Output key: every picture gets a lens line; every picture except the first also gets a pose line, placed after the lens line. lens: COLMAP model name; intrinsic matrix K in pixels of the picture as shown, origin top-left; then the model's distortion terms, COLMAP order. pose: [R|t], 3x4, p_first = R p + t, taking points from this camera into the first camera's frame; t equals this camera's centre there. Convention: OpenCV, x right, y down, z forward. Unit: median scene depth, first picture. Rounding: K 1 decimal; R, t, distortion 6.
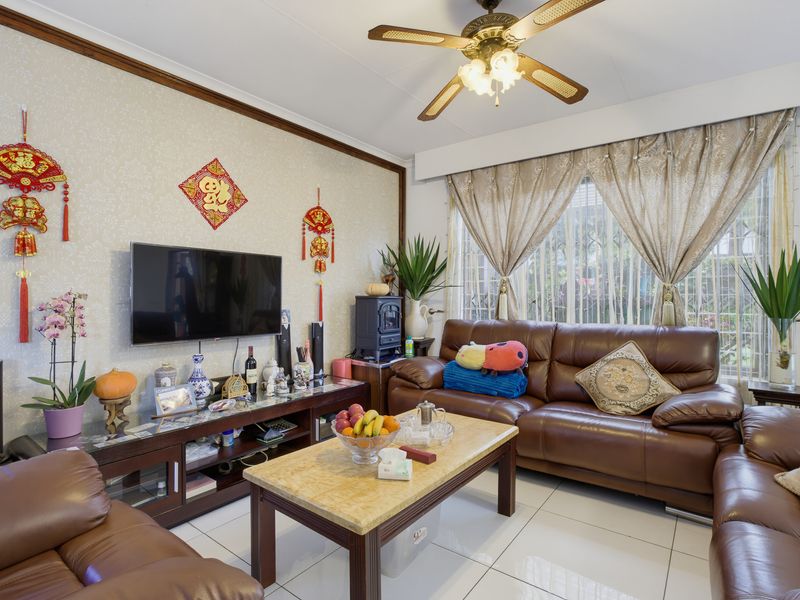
lens RADIAL K [[413.4, 0, 403.1], [0, 413.4, 308.4], [0, 0, 1]] dist [-0.015854, 0.000317]
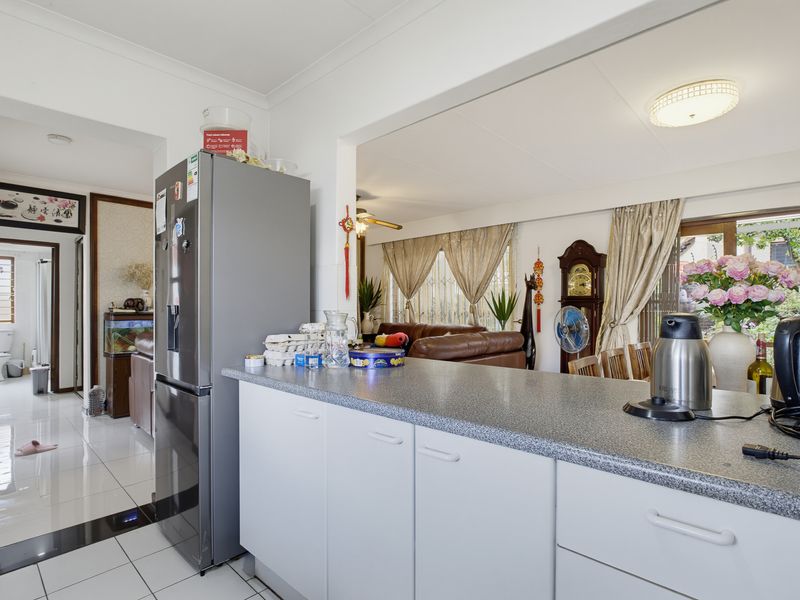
lens RADIAL K [[413.4, 0, 403.1], [0, 413.4, 308.4], [0, 0, 1]] dist [-0.015854, 0.000317]
pose [[0.994395, -0.002601, -0.105700, 0.497520], [-0.000317, 0.999620, -0.027575, 0.017270], [0.105731, 0.027454, 0.994016, -1.018157]]
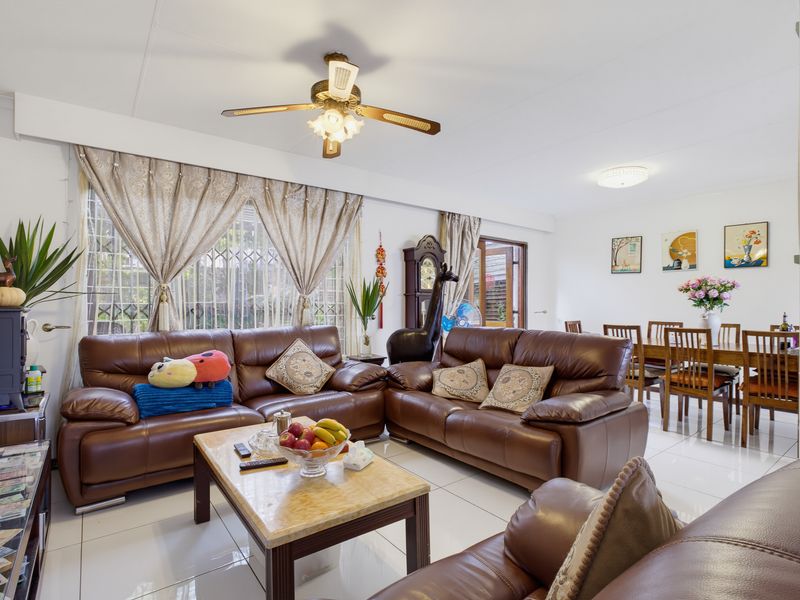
lens RADIAL K [[413.4, 0, 403.1], [0, 413.4, 308.4], [0, 0, 1]] dist [-0.015854, 0.000317]
pose [[0.271507, -0.020615, 0.962216, -0.617771], [0.029945, 0.999467, 0.012964, -0.023694], [-0.961970, 0.025293, 0.271980, 0.317971]]
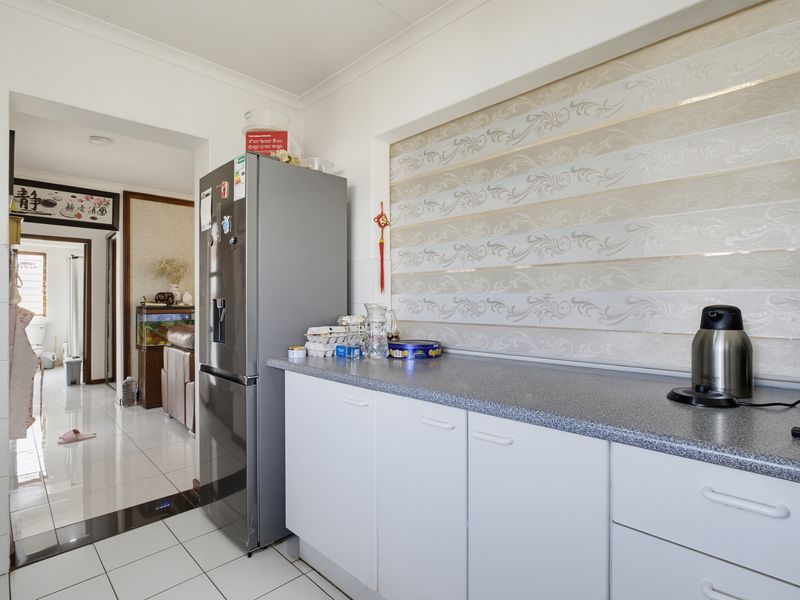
lens RADIAL K [[416.3, 0, 400.0], [0, 416.3, 300.0], [0, 0, 1]] dist [-0.016089, 0.000872]
pose [[0.990496, -0.006063, -0.137406, 0.453375], [0.001769, 0.999507, -0.031352, 0.018411], [0.137529, 0.030811, 0.990018, -1.055149]]
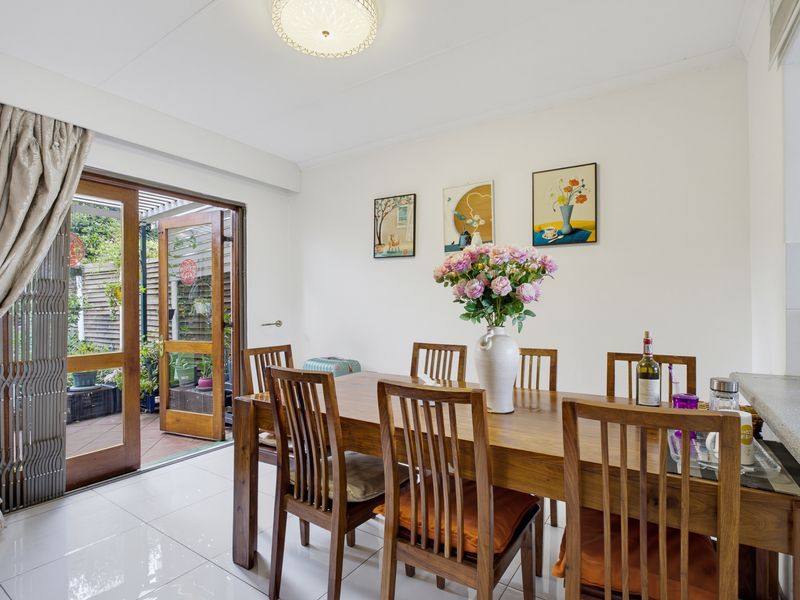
lens RADIAL K [[413.4, 0, 403.1], [0, 413.4, 308.4], [0, 0, 1]] dist [-0.015854, 0.000317]
pose [[-0.056739, -0.014560, 0.998283, 0.381873], [0.035960, 0.999215, 0.016617, -0.009690], [-0.997741, 0.036841, -0.056171, -0.121685]]
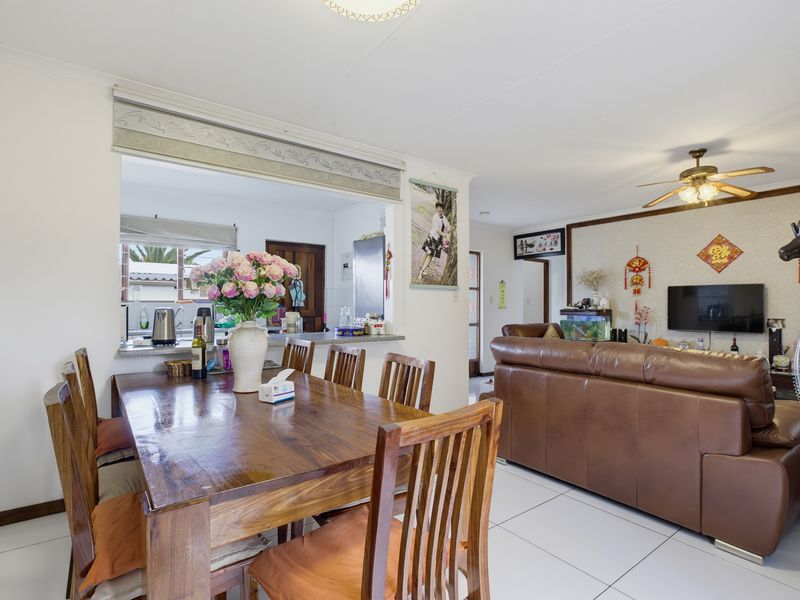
lens RADIAL K [[416.3, 0, 400.0], [0, 416.3, 300.0], [0, 0, 1]] dist [-0.016089, 0.000872]
pose [[-0.299111, -0.016575, -0.954074, 1.546857], [-0.034724, 0.999376, -0.006476, -0.007916], [0.953586, 0.031192, -0.299500, 0.173188]]
